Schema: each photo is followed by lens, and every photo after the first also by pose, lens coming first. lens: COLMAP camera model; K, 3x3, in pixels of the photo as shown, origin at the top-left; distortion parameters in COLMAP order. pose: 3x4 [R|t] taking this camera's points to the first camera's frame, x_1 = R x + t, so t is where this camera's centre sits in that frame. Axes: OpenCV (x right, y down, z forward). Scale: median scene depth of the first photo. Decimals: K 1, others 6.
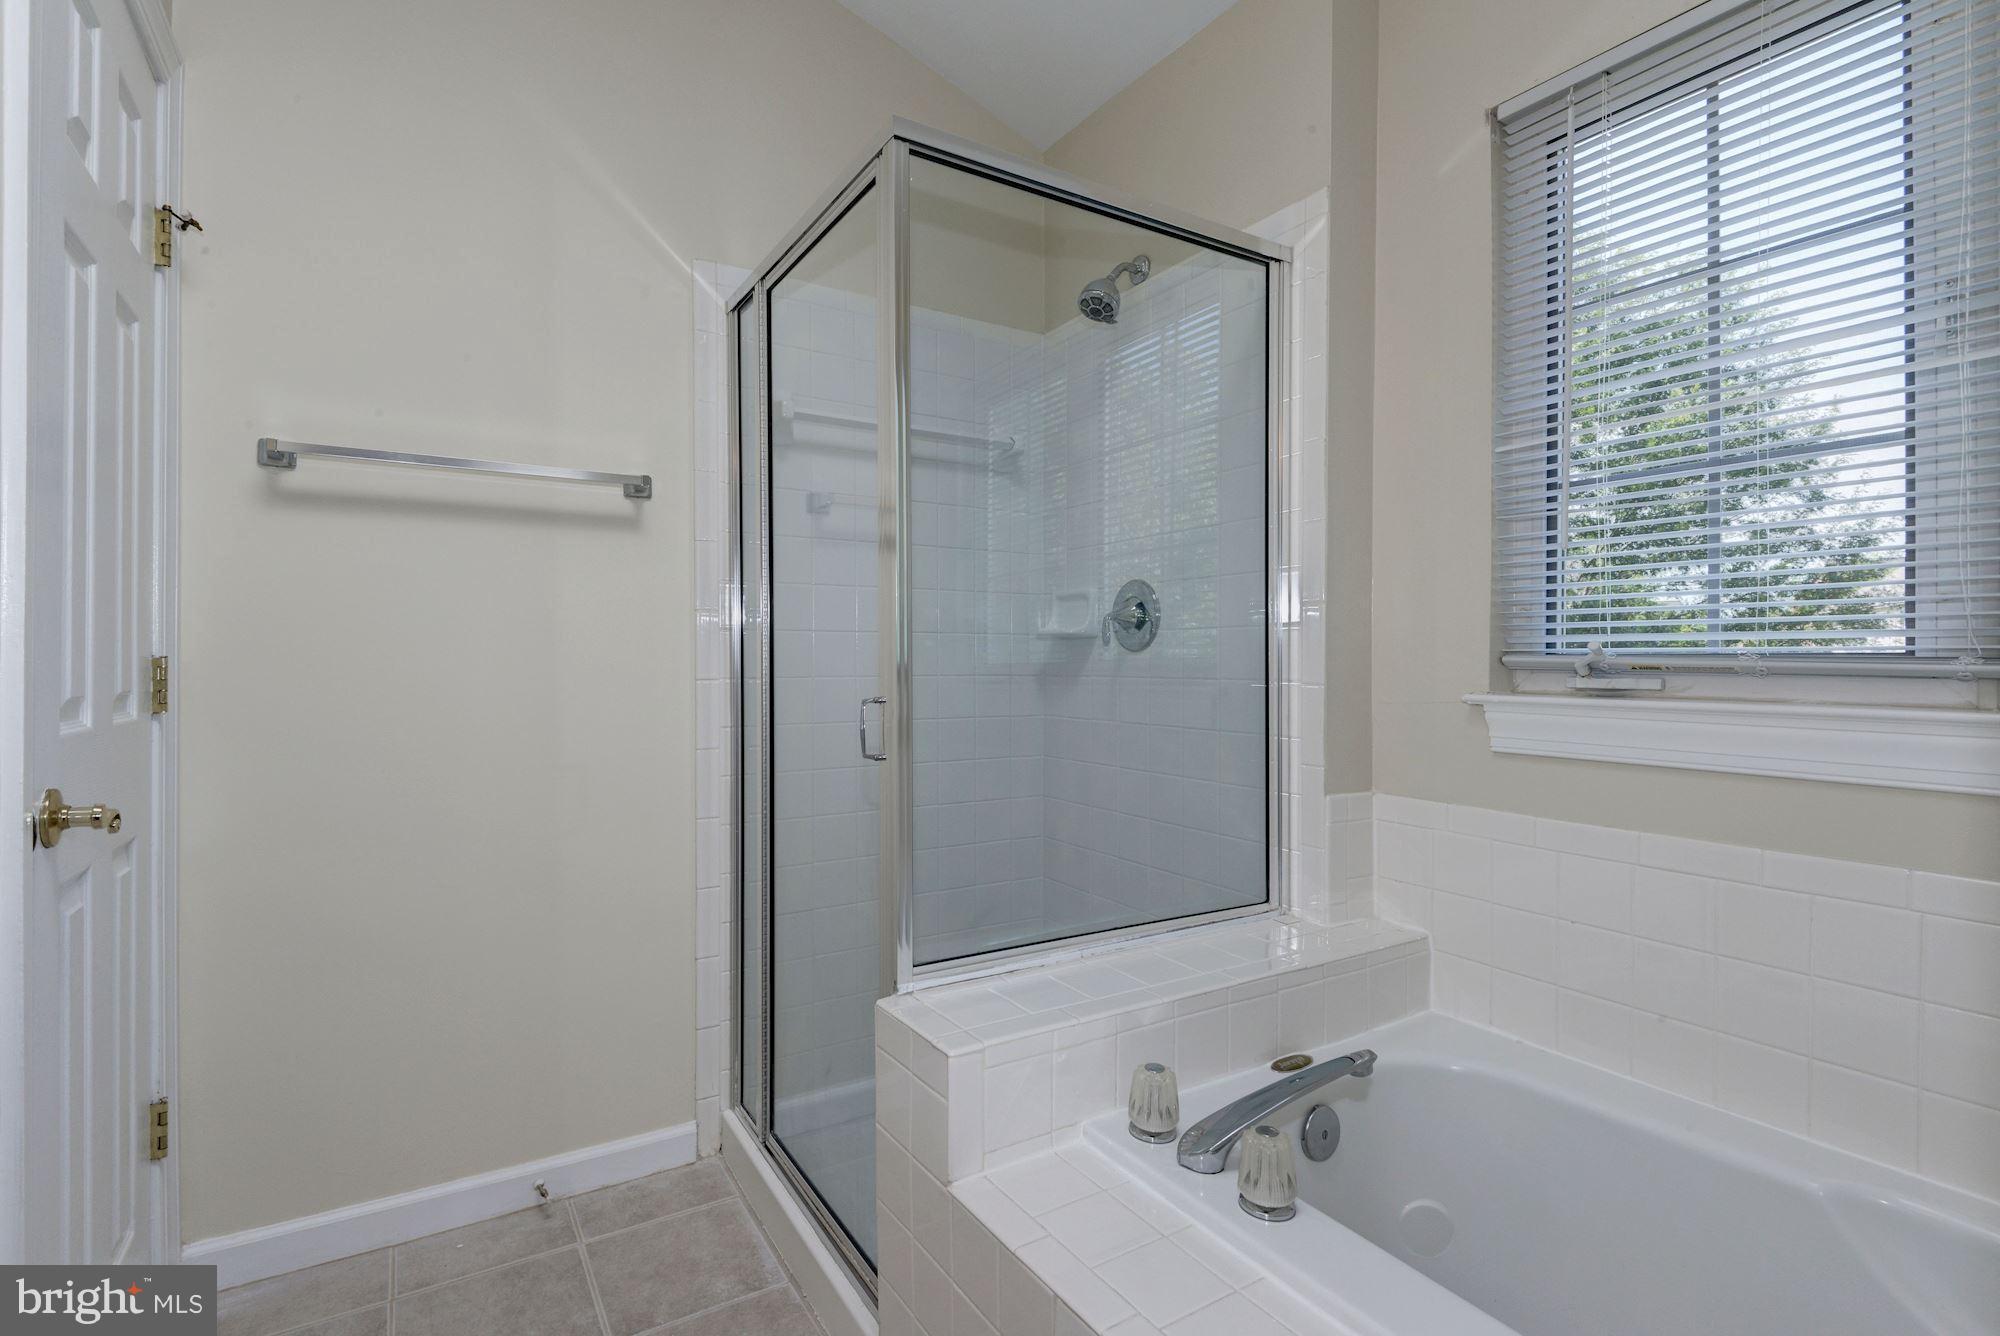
lens RADIAL K [[913.2, 0, 1003.3], [0, 913.2, 660.9], [0, 0, 1]] dist [0.005680, -0.007306]
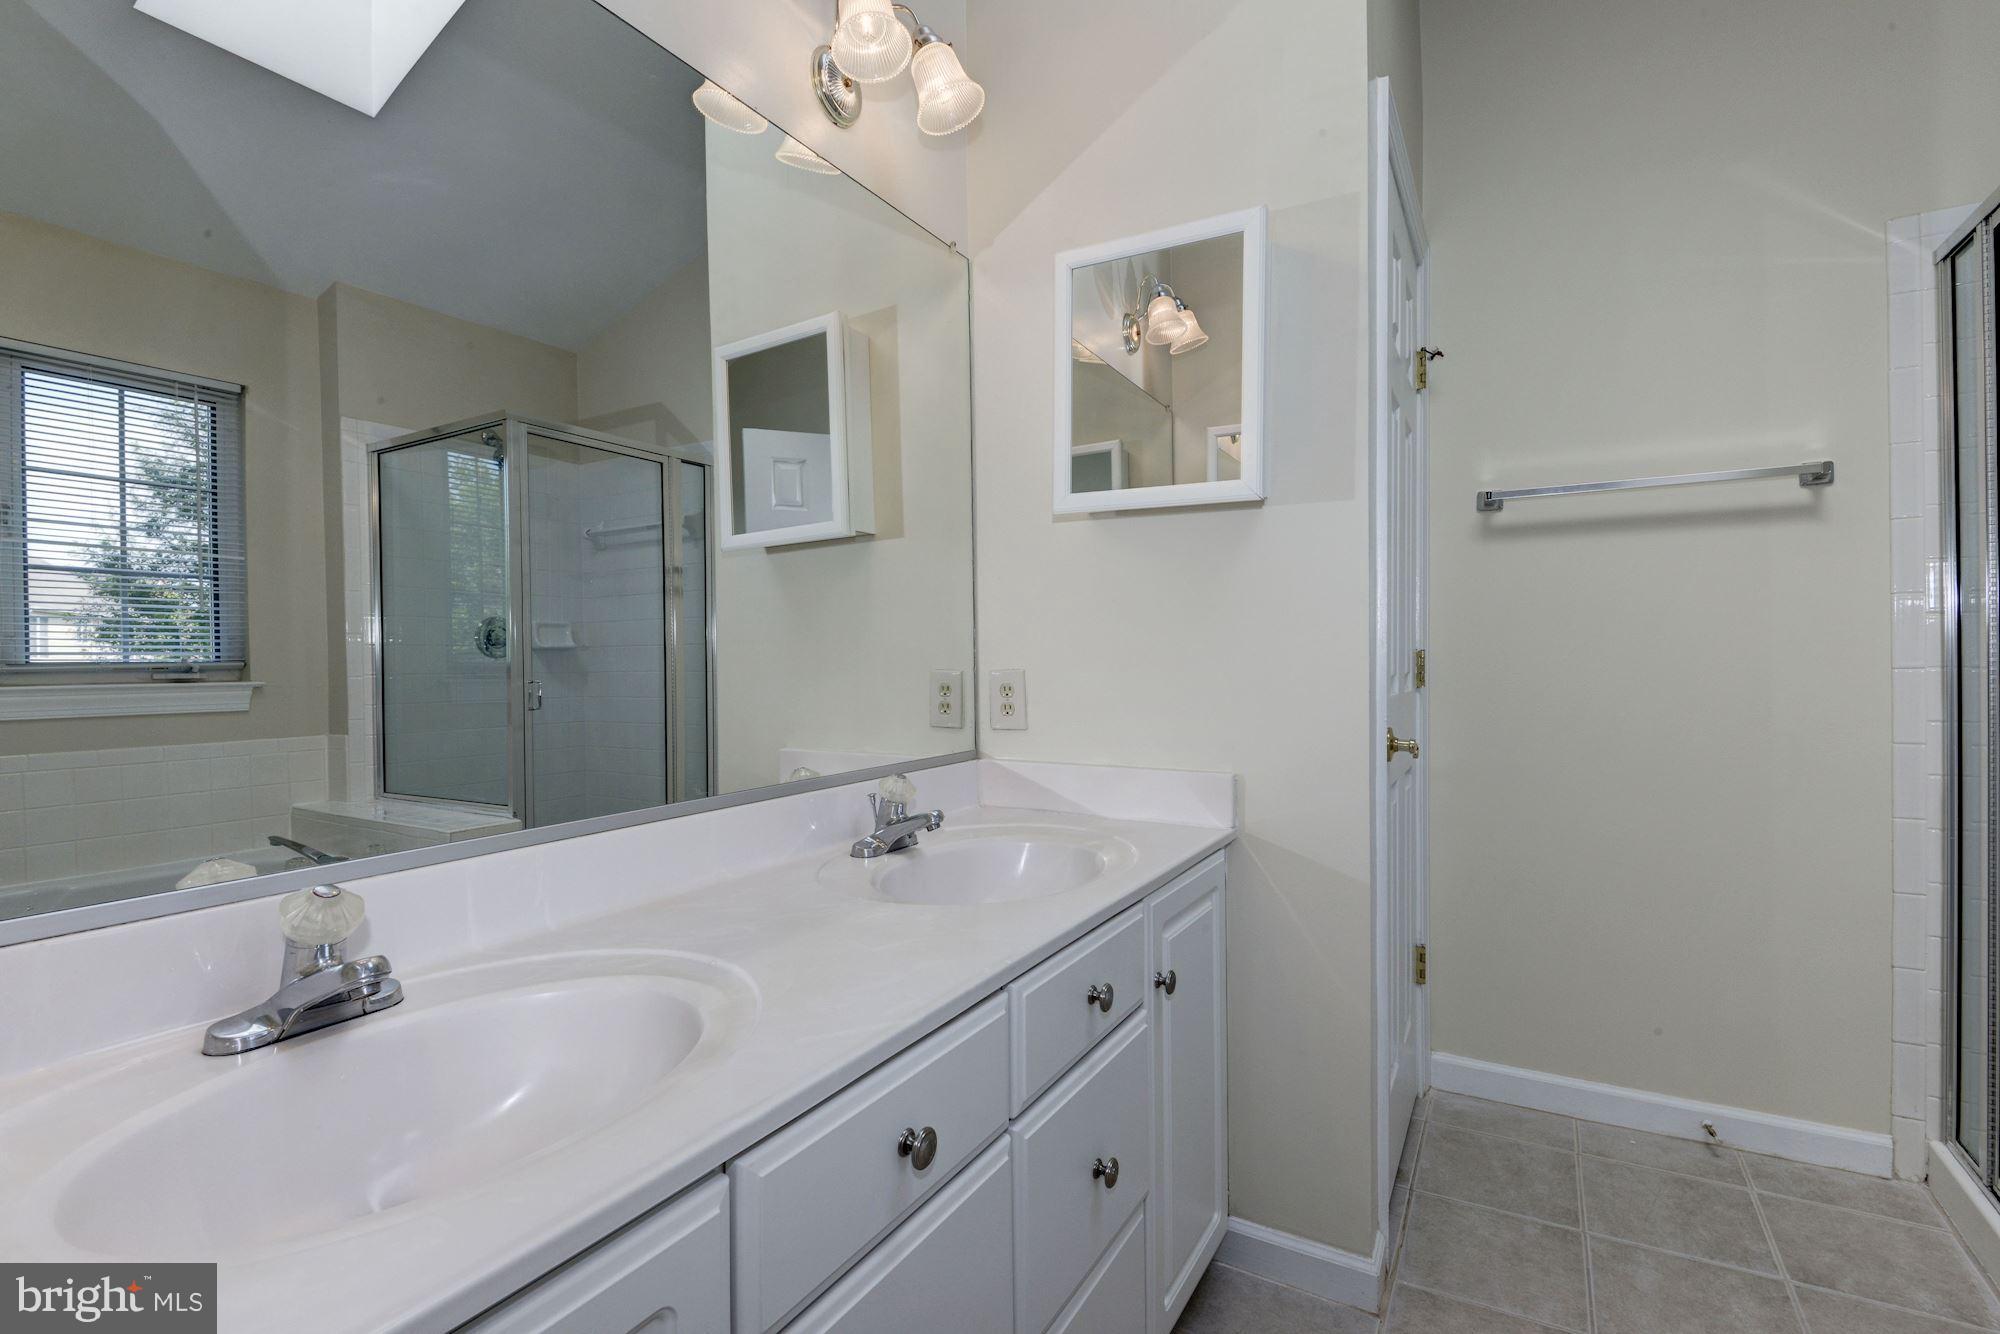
lens RADIAL K [[913.2, 0, 999.5], [0, 913.2, 665.9], [0, 0, 1]] dist [0.005680, -0.007306]
pose [[0.452152, 0.001235, -0.891940, 0.090923], [0.005195, 0.999978, 0.004018, 0.010816], [0.891926, -0.006450, 0.452136, -0.263231]]
